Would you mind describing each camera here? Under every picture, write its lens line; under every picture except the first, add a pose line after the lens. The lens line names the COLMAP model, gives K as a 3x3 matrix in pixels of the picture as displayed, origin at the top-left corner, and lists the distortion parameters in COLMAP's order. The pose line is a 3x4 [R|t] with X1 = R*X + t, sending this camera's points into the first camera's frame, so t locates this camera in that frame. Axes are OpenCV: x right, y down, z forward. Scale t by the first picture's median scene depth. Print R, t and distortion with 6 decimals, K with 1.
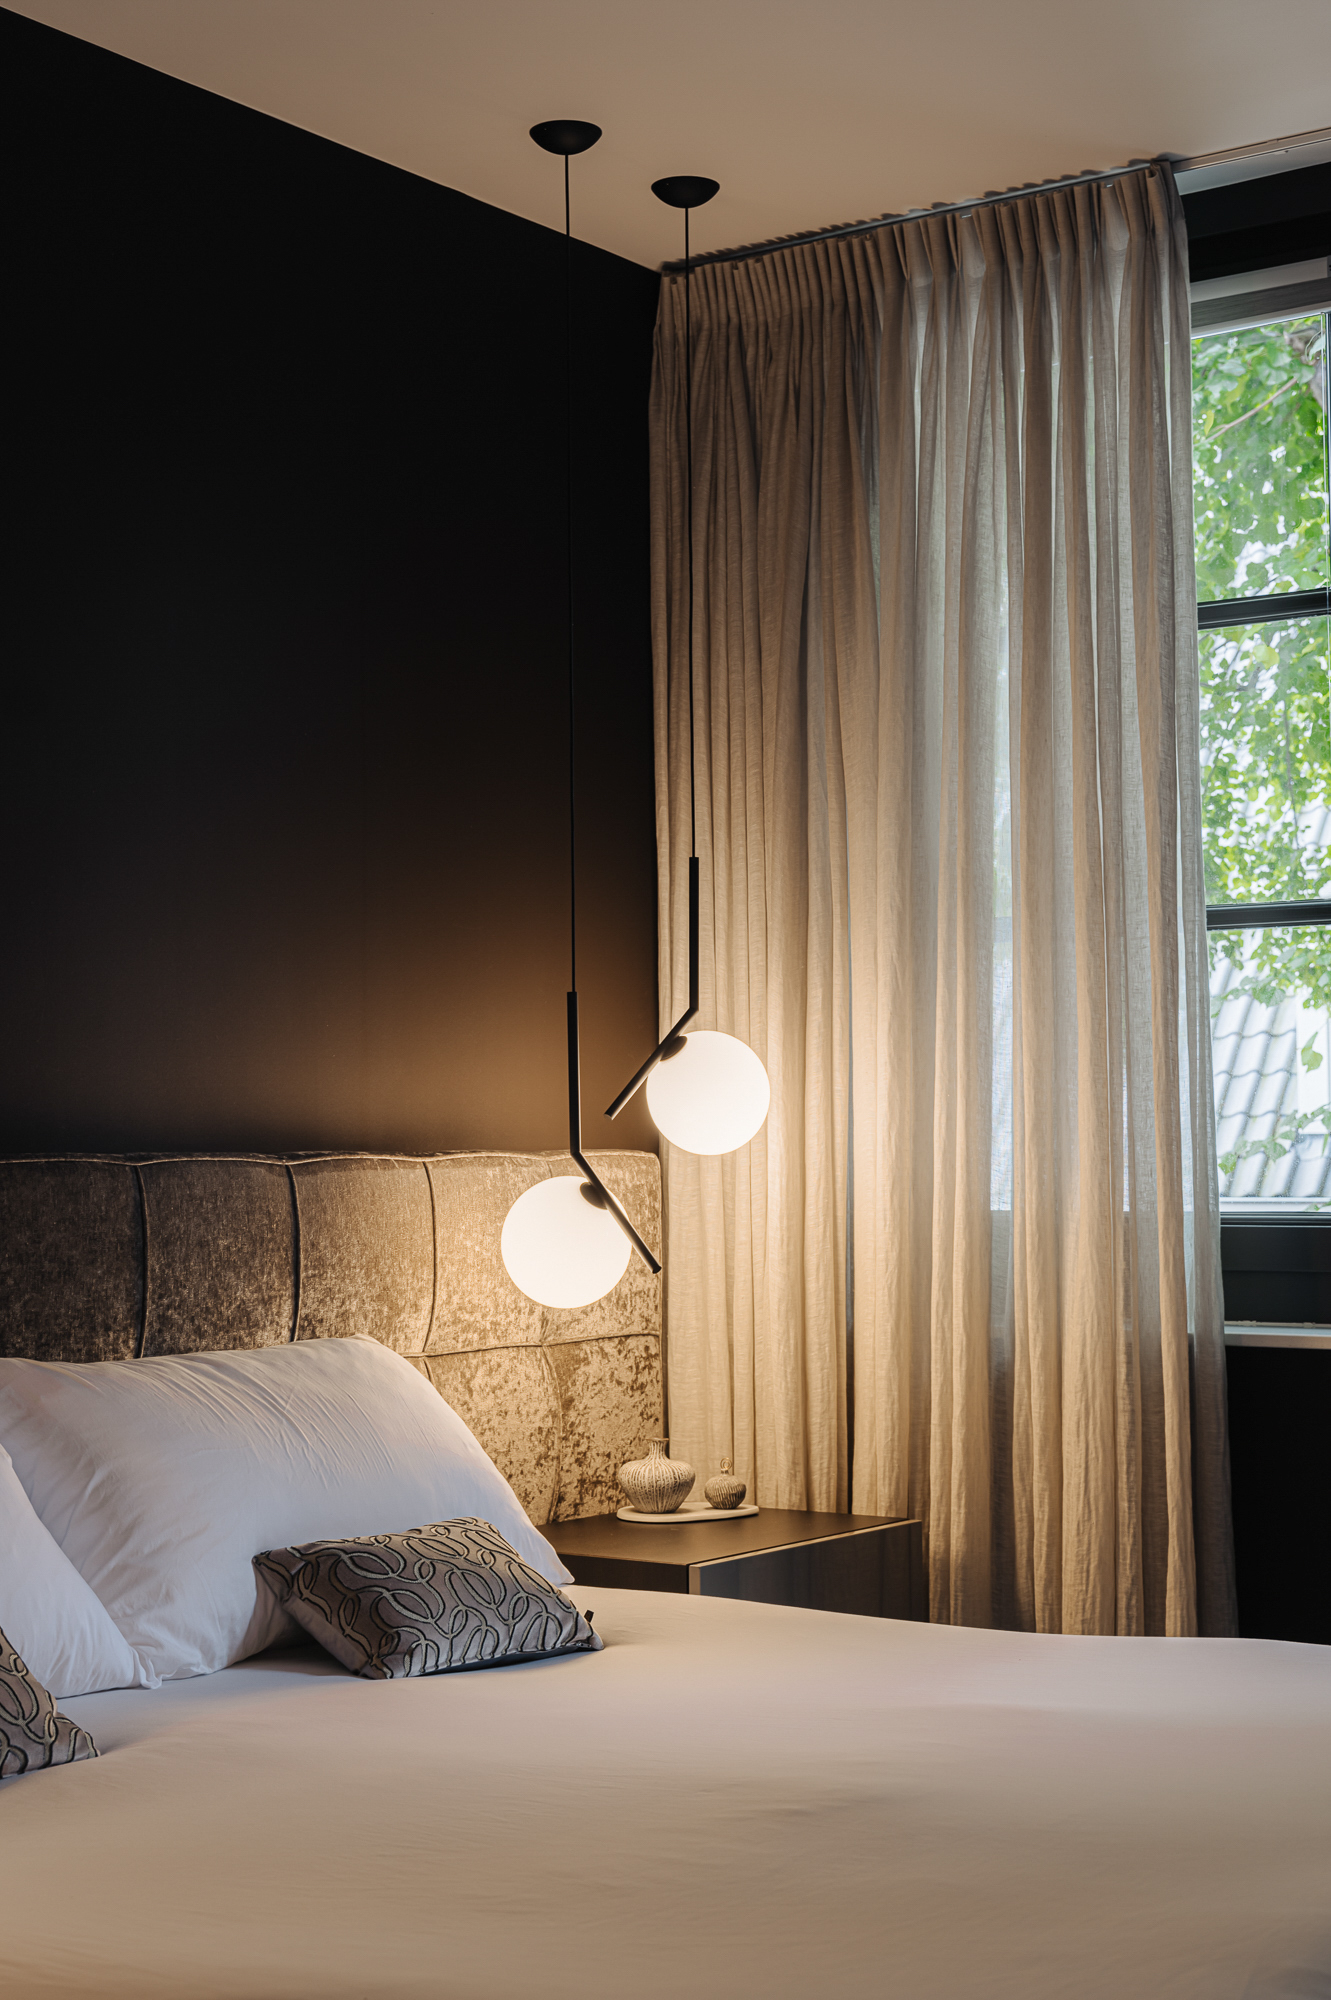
lens RADIAL K [[3098.7, 0, 665.5], [0, 3098.7, 1000.0], [0, 0, 1]] dist [0.429608, 0.031691]
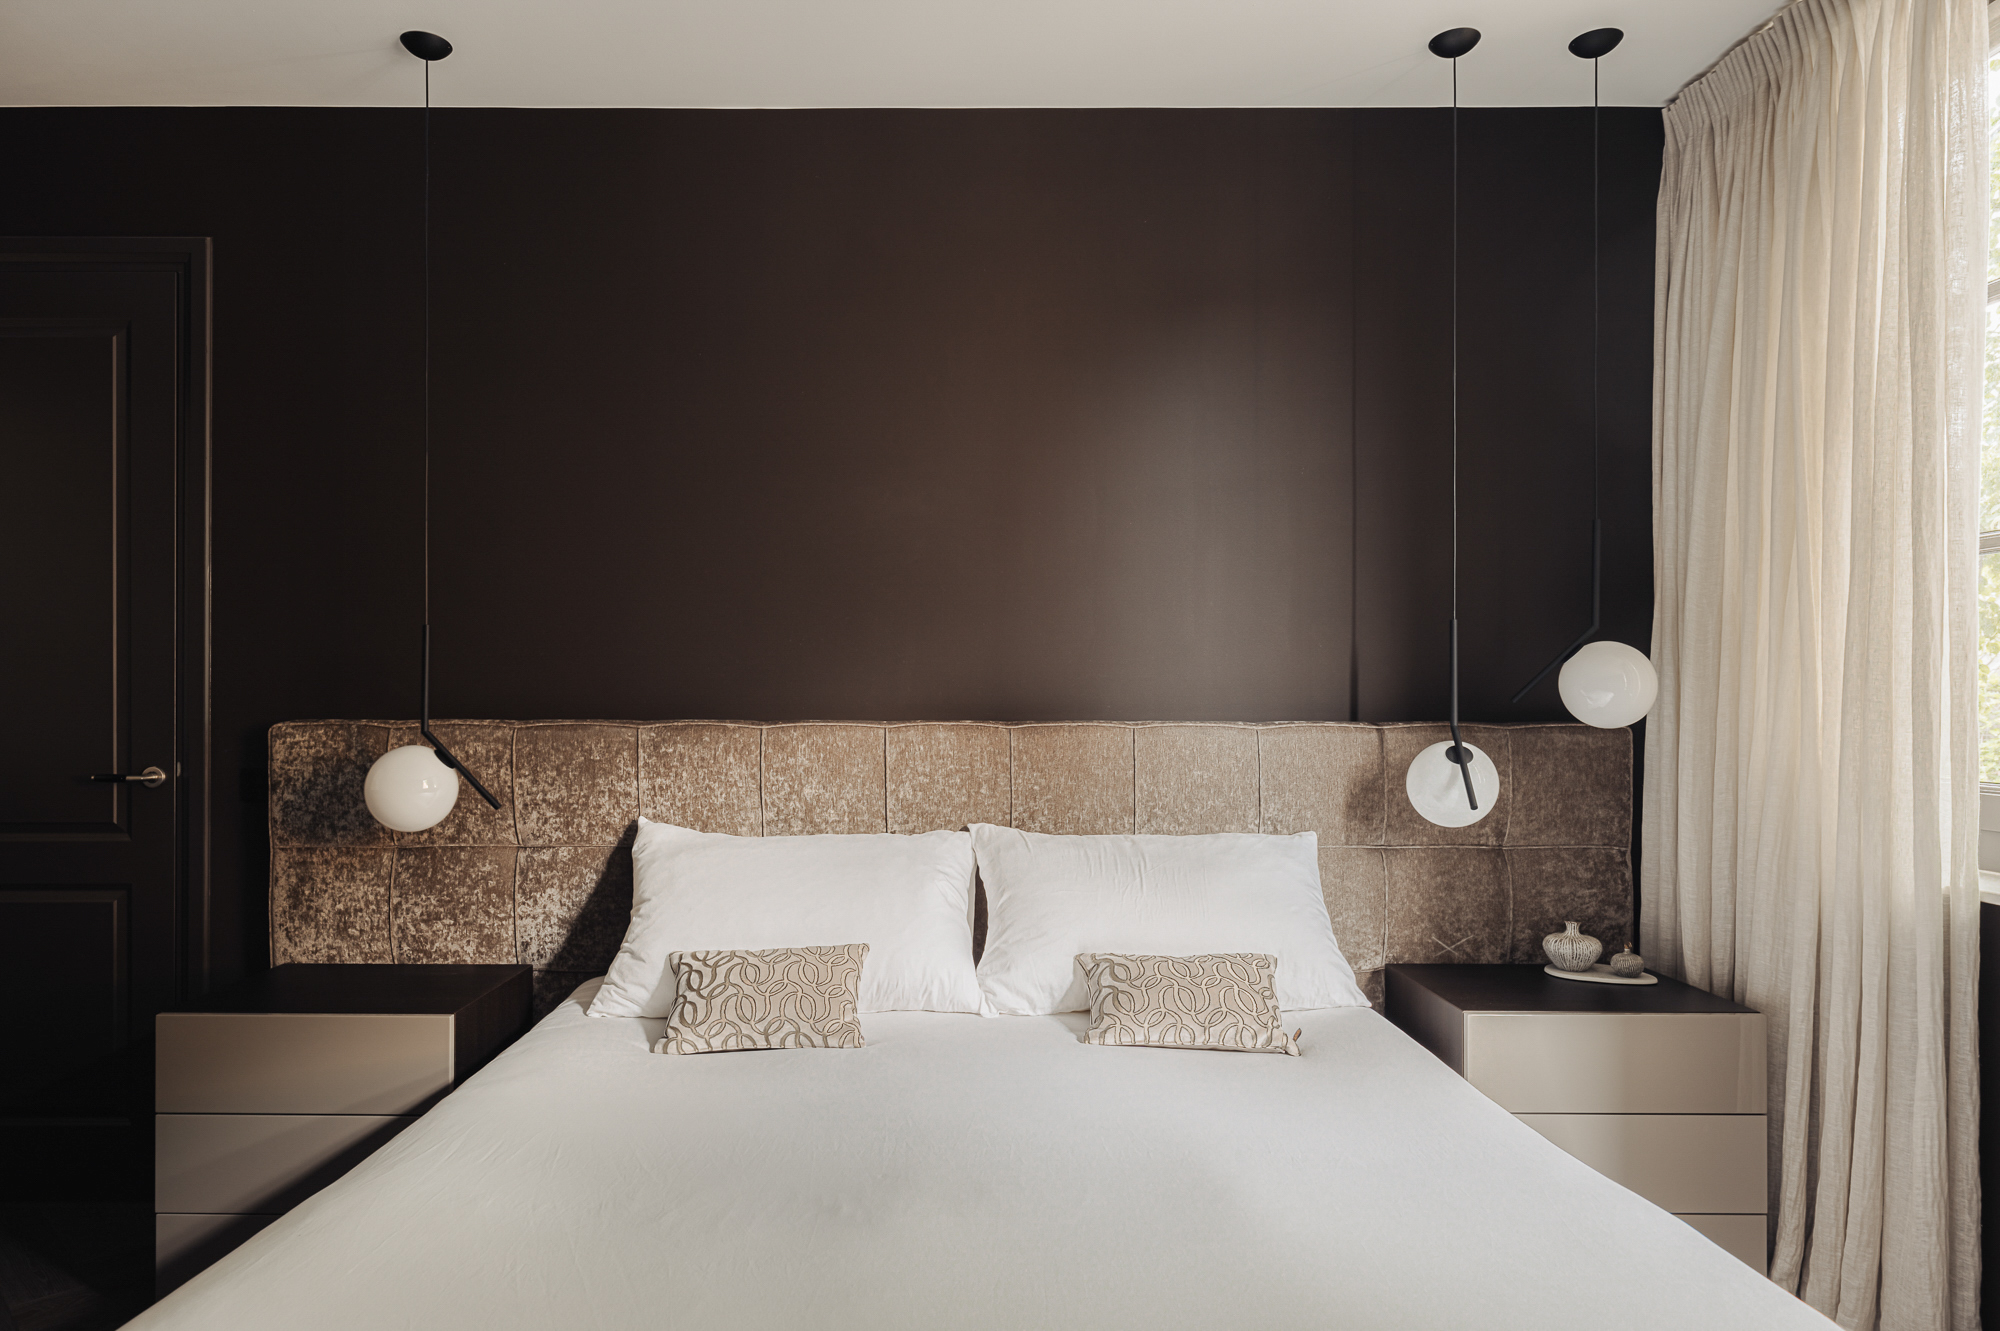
lens RADIAL K [[1288.0, 0, 1000.0], [0, 1288.0, 703.5], [0, 0, 1]] dist [-0.002368, -0.000995]
pose [[0.589982, 0.003001, -0.807411, 0.395308], [0.031838, 0.999129, 0.026978, 0.019481], [0.806788, -0.041623, 0.589372, 0.547131]]
